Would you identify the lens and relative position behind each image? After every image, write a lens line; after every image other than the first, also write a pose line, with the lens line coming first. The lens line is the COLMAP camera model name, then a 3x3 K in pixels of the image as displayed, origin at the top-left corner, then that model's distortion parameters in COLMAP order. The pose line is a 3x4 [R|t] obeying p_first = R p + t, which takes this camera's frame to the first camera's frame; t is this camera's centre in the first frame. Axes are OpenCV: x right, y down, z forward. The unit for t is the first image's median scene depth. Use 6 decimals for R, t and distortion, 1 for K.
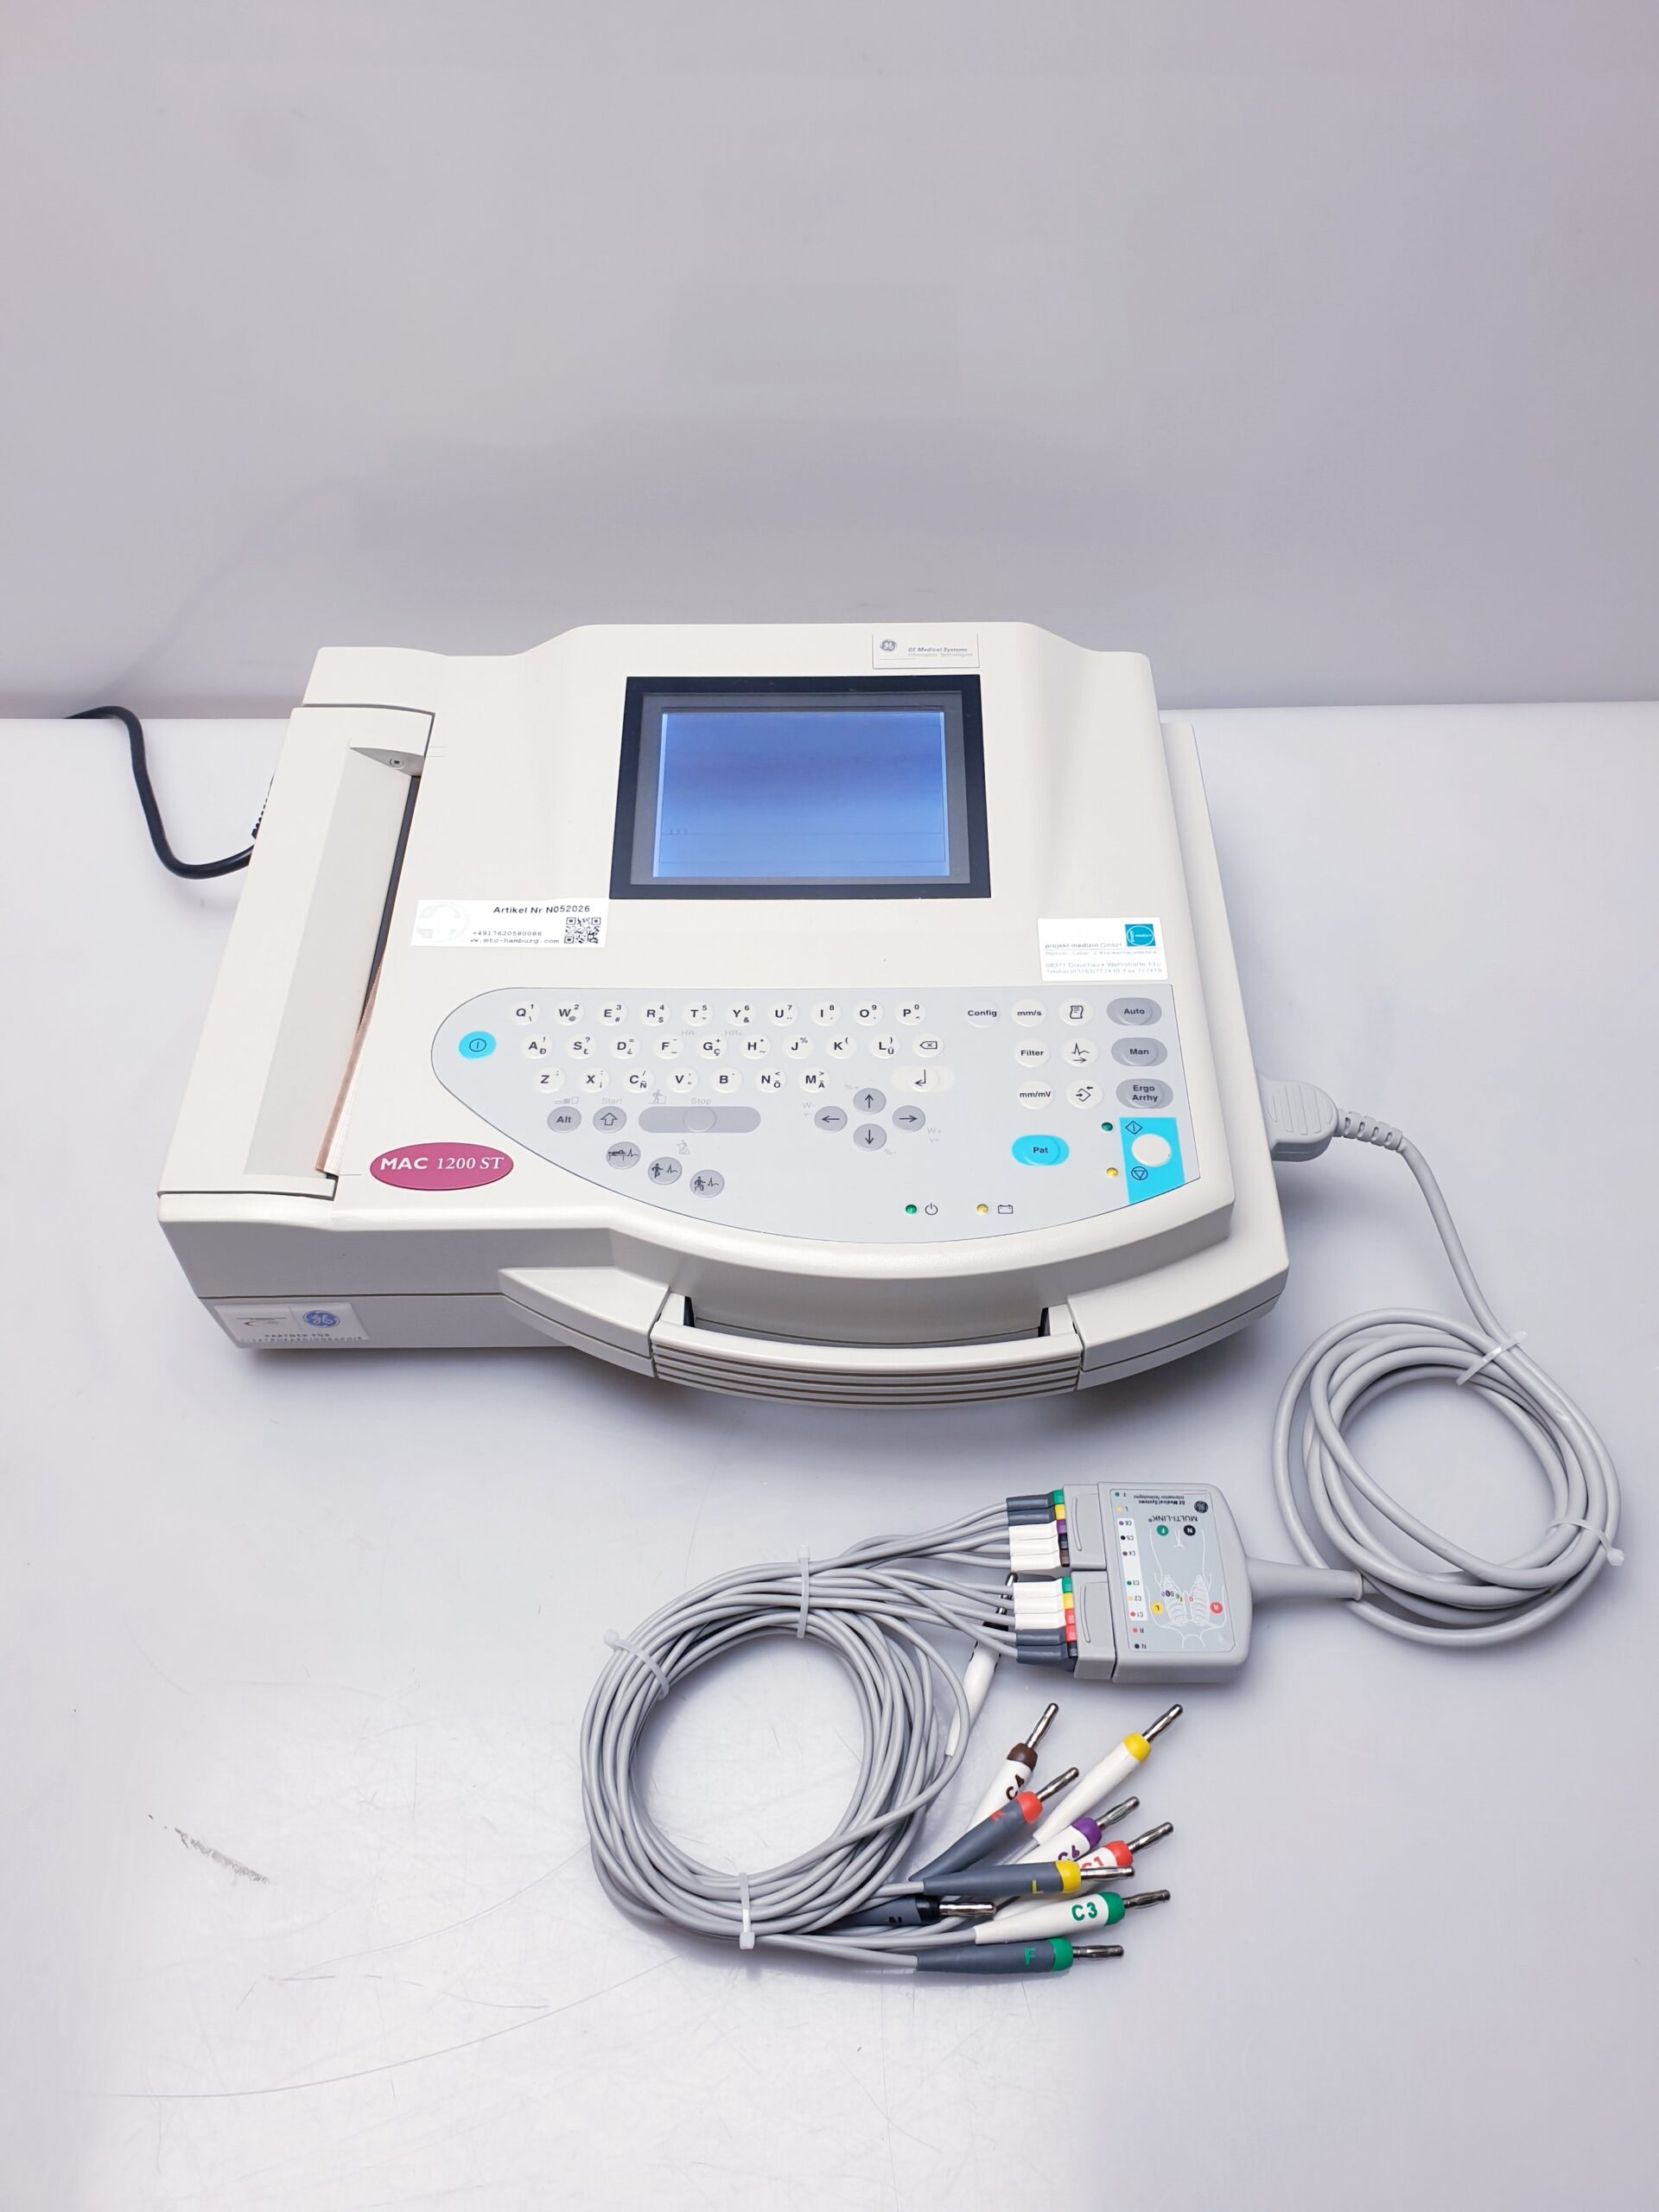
lens RADIAL K [[1749.2, 0, 838.7], [0, 1749.2, 1108.2], [0, 0, 1]] dist [0.024271, -0.056359]
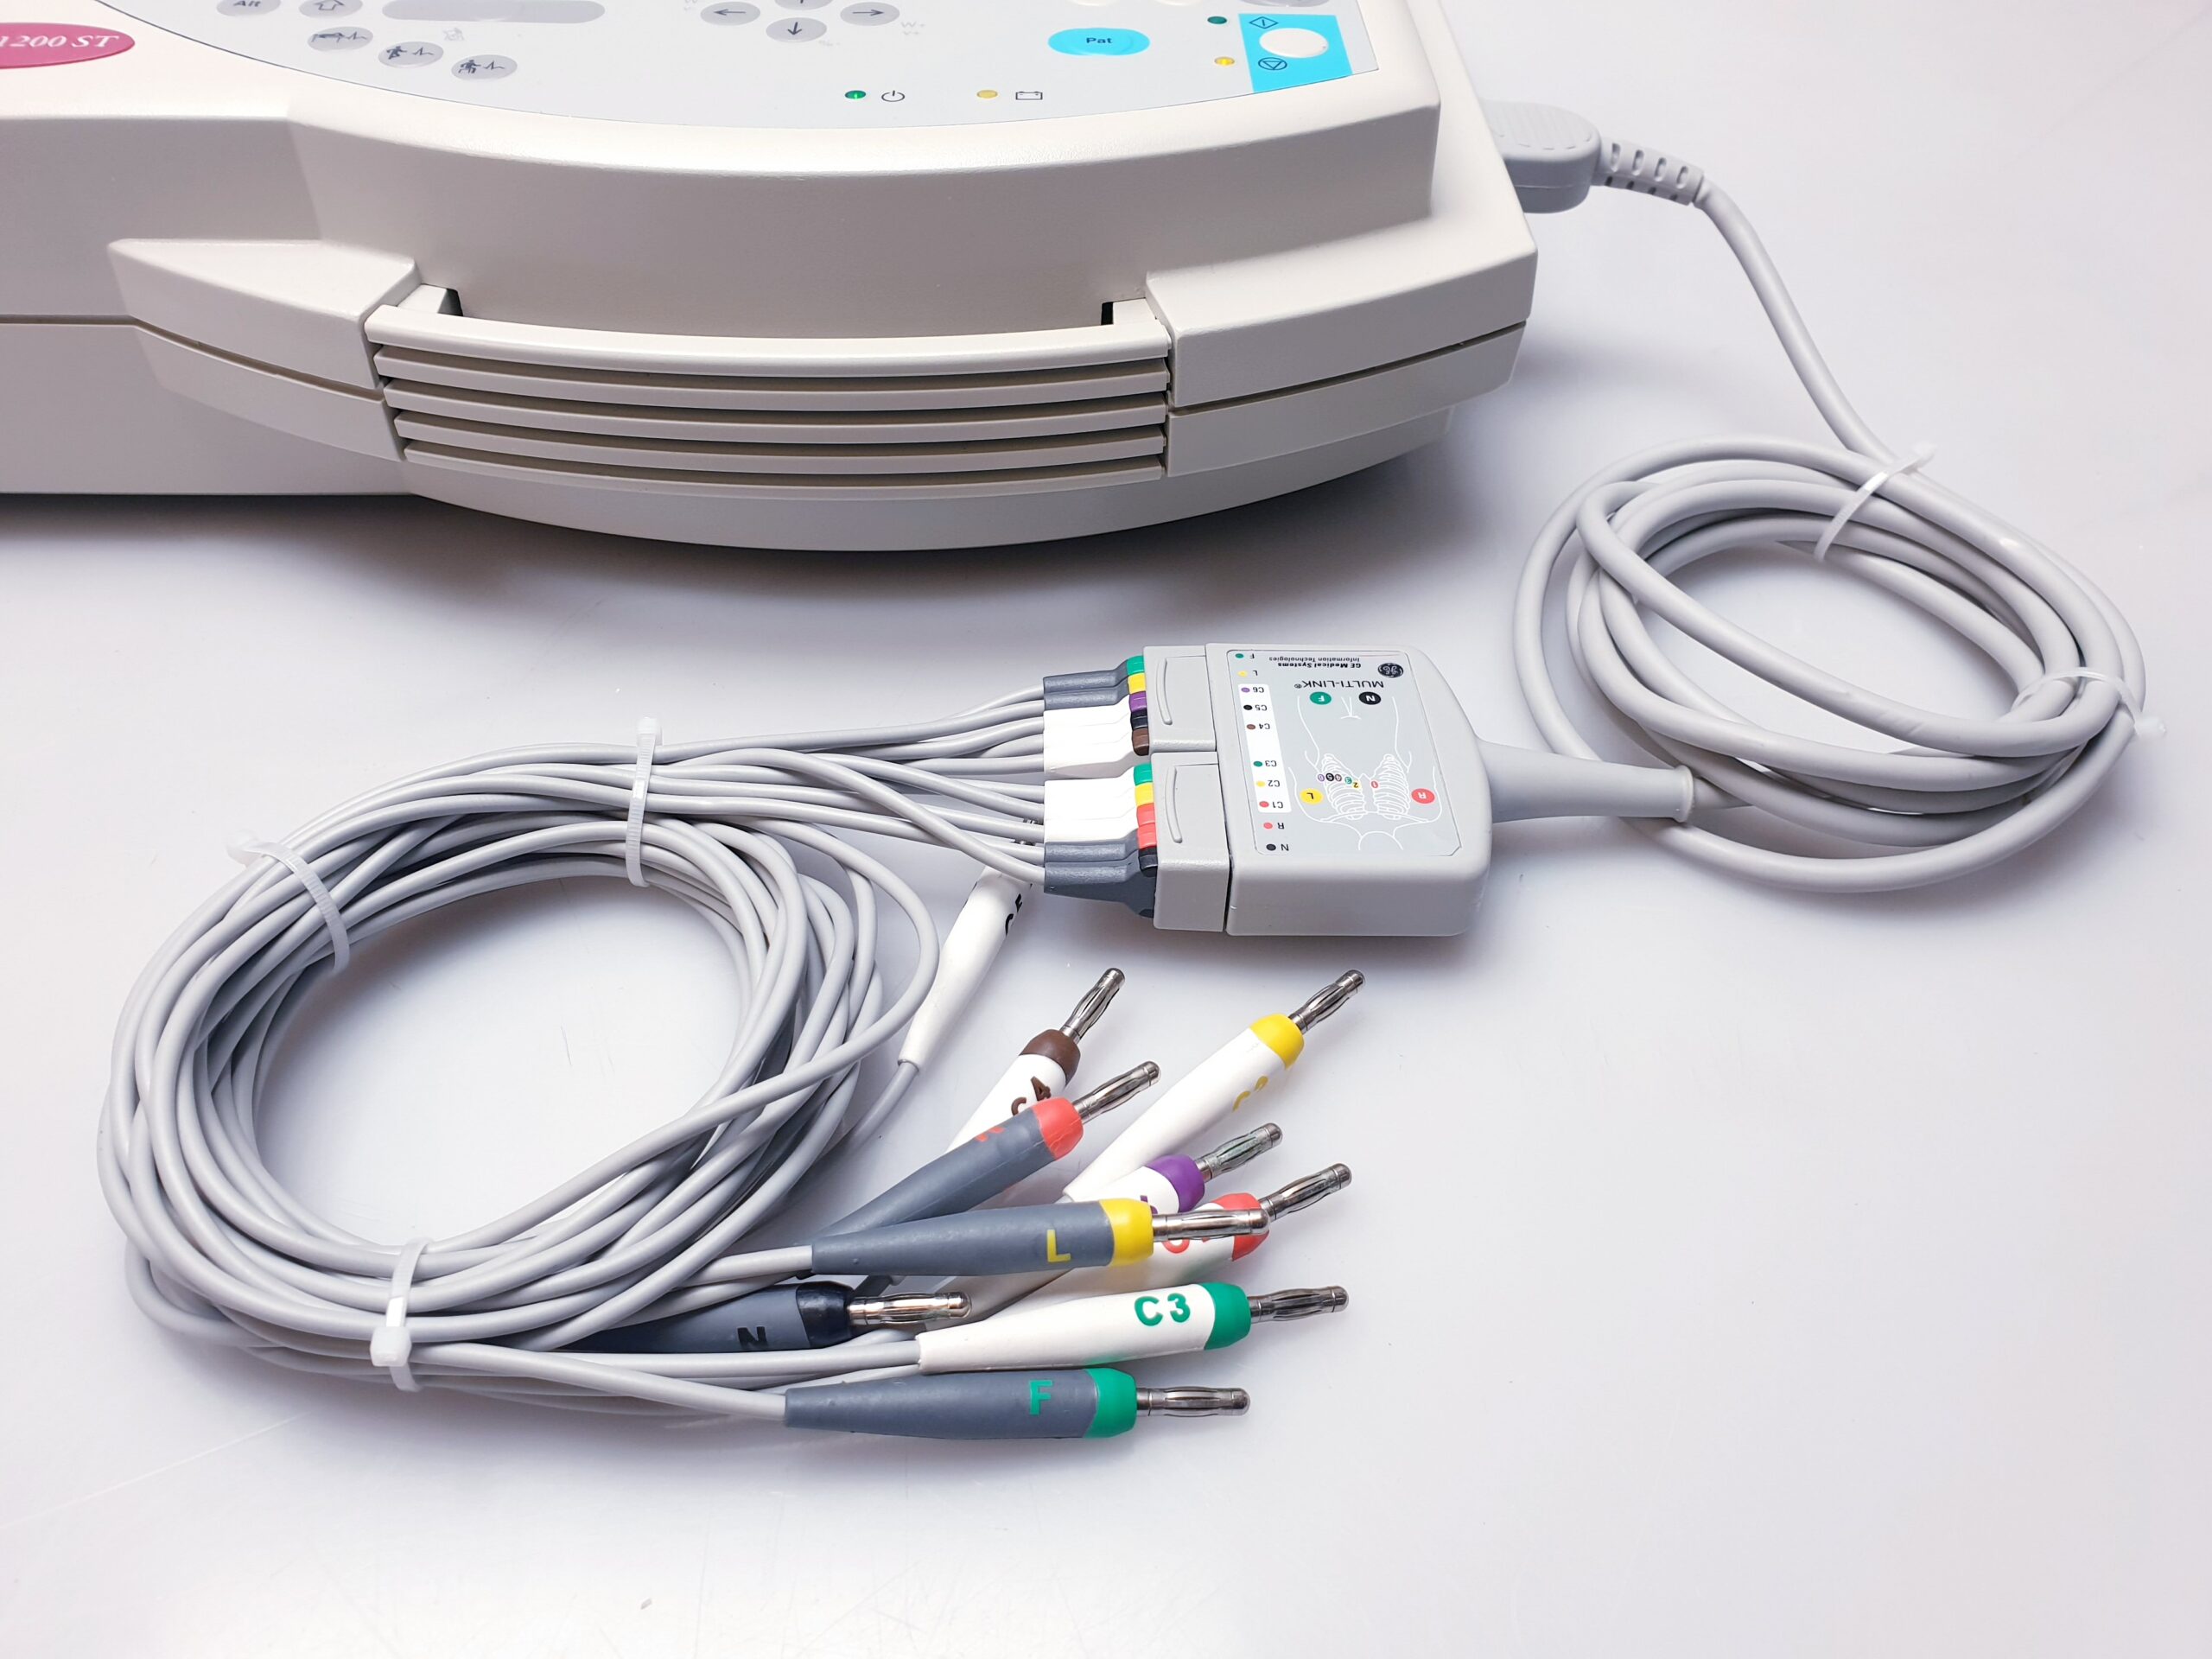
lens RADIAL K [[1749.2, 0, 1083.4], [0, 1749.2, 838.7], [0, 0, 1]] dist [0.024271, -0.056359]
pose [[0.999191, 0.001957, 0.040181, 0.087848], [0.002350, 0.994270, -0.106871, 0.335353], [-0.040160, 0.106879, 0.993461, 0.460580]]
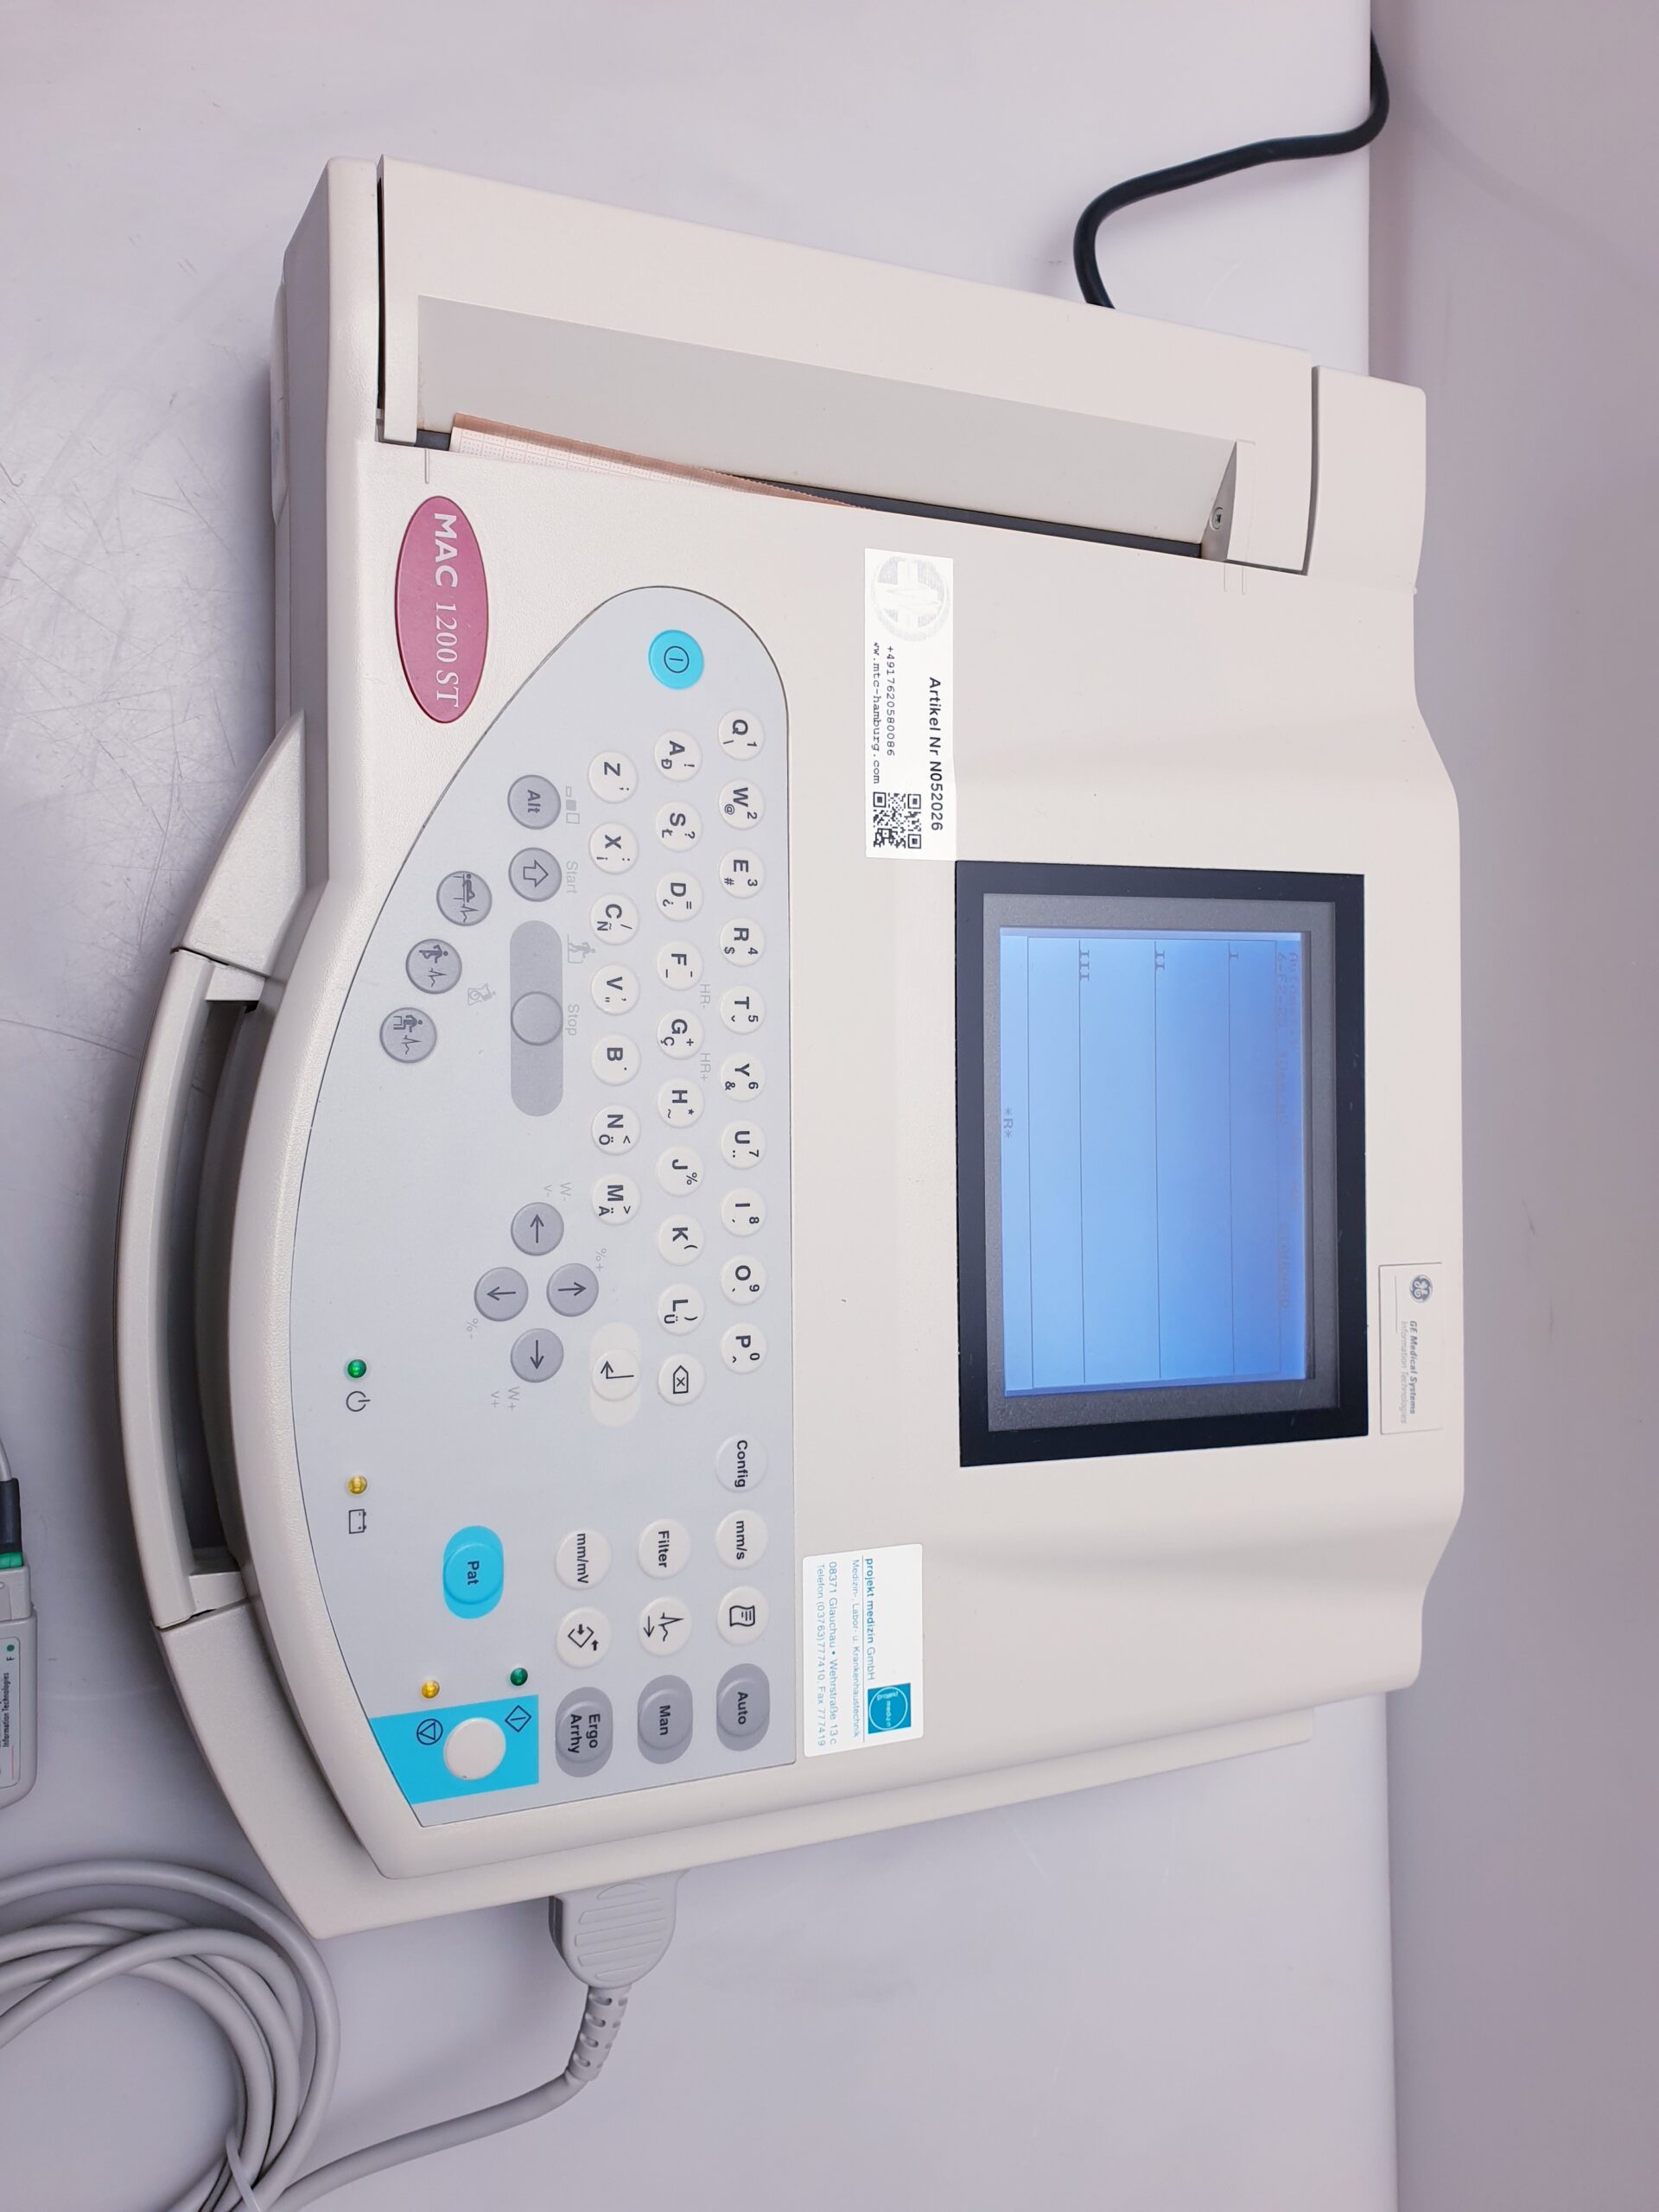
lens RADIAL K [[1785.5, 0, 827.3], [0, 1785.5, 1085.4], [0, 0, 1]] dist [-0.003563, -0.010739]
pose [[0.005818, 0.999982, -0.001525, -0.054556], [-0.978995, 0.006007, 0.203798, -0.226052], [0.203803, 0.000307, 0.979012, 0.399516]]
